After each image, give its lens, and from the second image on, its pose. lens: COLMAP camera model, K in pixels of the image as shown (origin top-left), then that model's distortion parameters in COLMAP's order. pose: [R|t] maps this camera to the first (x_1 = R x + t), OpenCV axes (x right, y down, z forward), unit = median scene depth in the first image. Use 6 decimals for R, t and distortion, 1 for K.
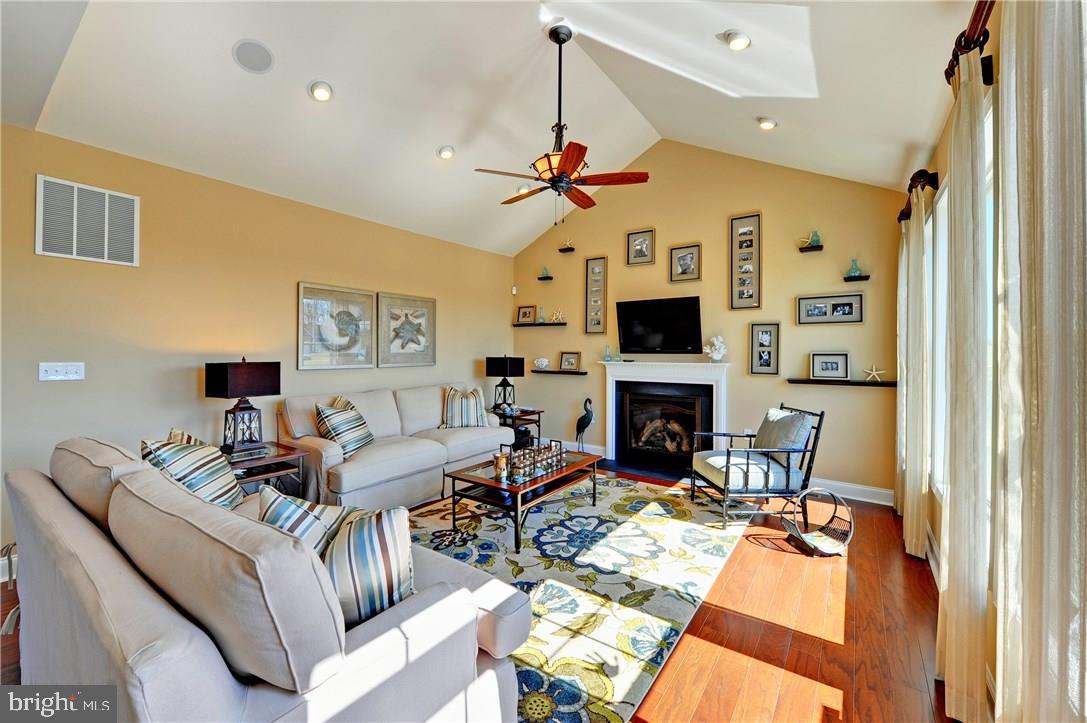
lens RADIAL K [[440.9, 0, 543.5], [0, 440.9, 354.5], [0, 0, 1]] dist [-0.020311, -0.000555]
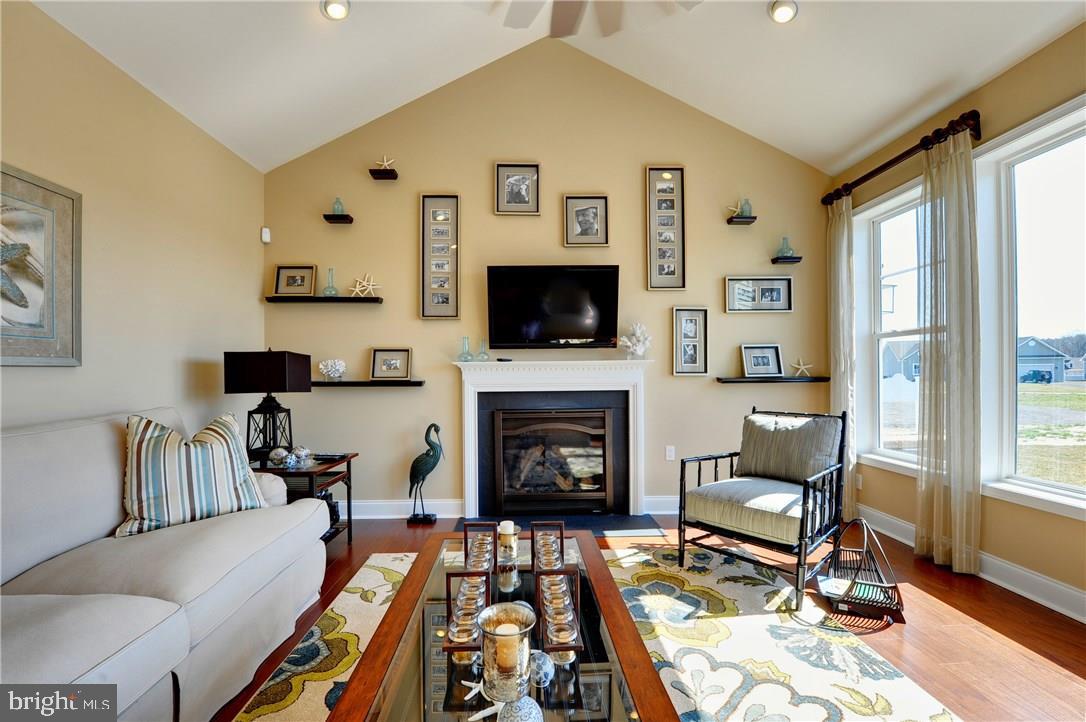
lens RADIAL K [[440.5, 0, 539.9], [0, 440.5, 375.7], [0, 0, 1]] dist [-0.020311, -0.000555]
pose [[0.789940, -0.011426, 0.613078, -0.165804], [0.014234, 0.999899, 0.000295, 0.039197], [-0.613019, 0.008494, 0.790022, 0.478719]]
